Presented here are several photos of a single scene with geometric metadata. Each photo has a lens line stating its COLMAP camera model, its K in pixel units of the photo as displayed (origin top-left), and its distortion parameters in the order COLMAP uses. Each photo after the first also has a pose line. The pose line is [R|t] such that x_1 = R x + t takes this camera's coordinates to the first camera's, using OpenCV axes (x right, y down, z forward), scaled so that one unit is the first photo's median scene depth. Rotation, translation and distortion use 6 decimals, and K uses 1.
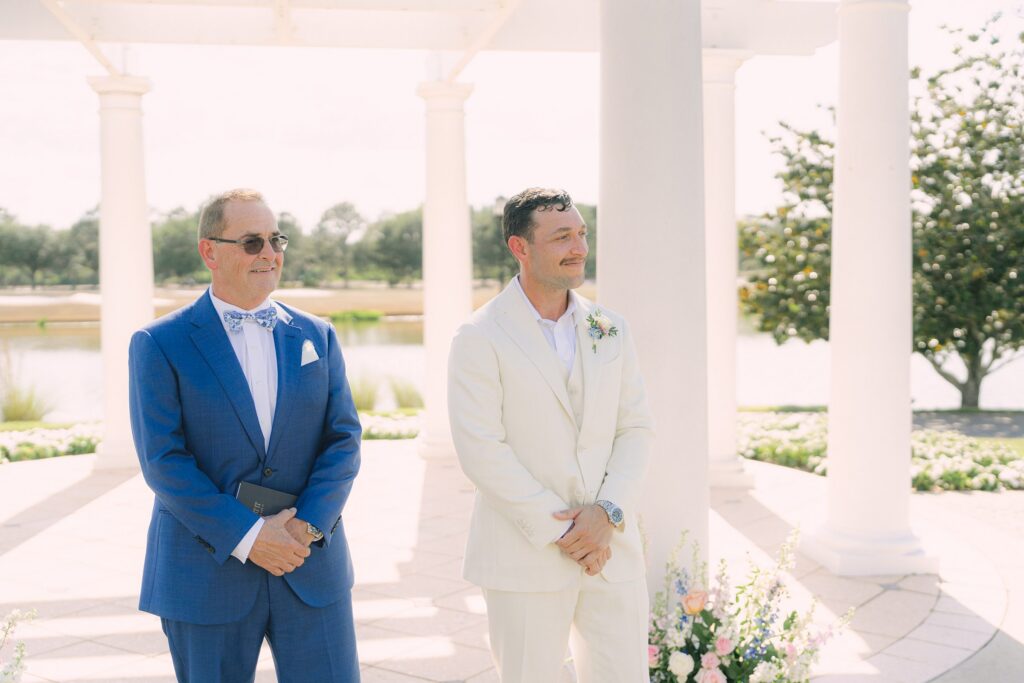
lens RADIAL K [[1207.8, 0, 507.3], [0, 1207.8, 342.6], [0, 0, 1]] dist [-0.000081, 0.004937]
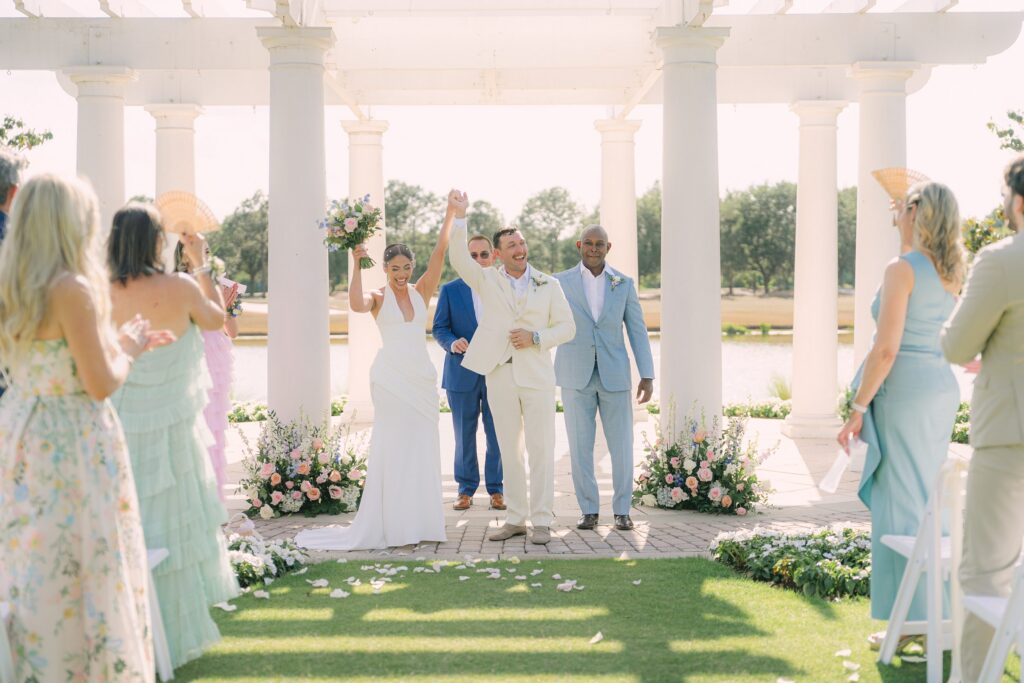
lens RADIAL K [[1600.2, 0, 518.7], [0, 1600.2, 338.8], [0, 0, 1]] dist [-0.009604, 0.084050]
pose [[0.987706, 0.008945, -0.156069, 0.051371], [-0.012156, 0.999733, -0.019629, 0.021333], [0.155851, 0.021285, 0.987551, -0.306119]]
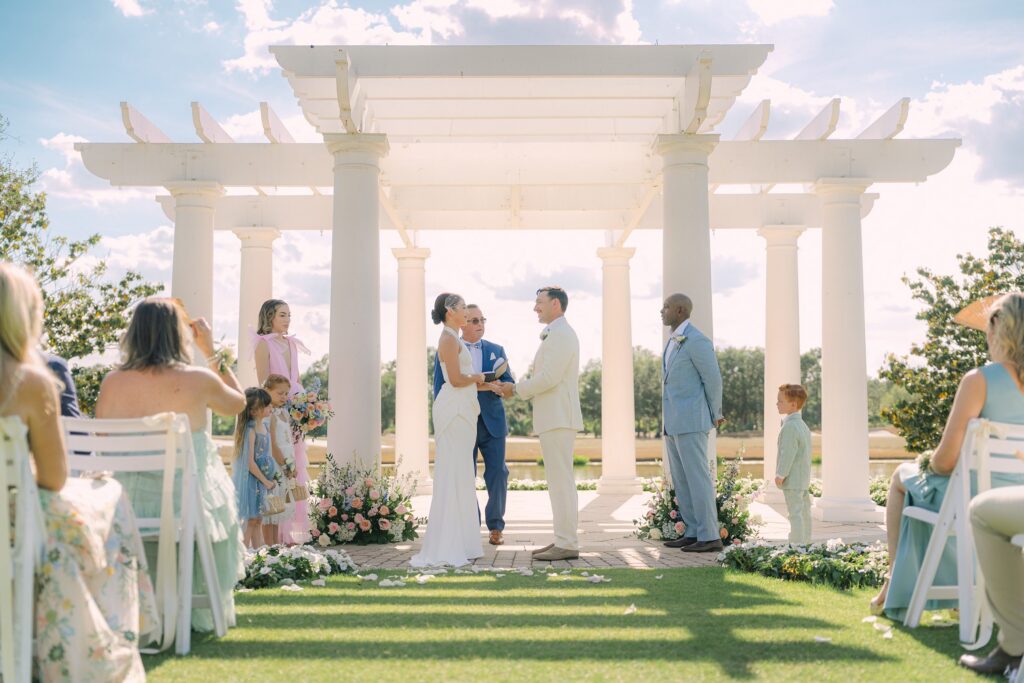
lens RADIAL K [[1228.9, 0, 511.6], [0, 1228.9, 355.2], [0, 0, 1]] dist [-0.008428, 0.017457]
pose [[0.985964, -0.004355, -0.166903, 0.037235], [-0.015325, 0.993079, -0.116443, 0.049600], [0.166255, 0.117367, 0.979073, -0.255380]]
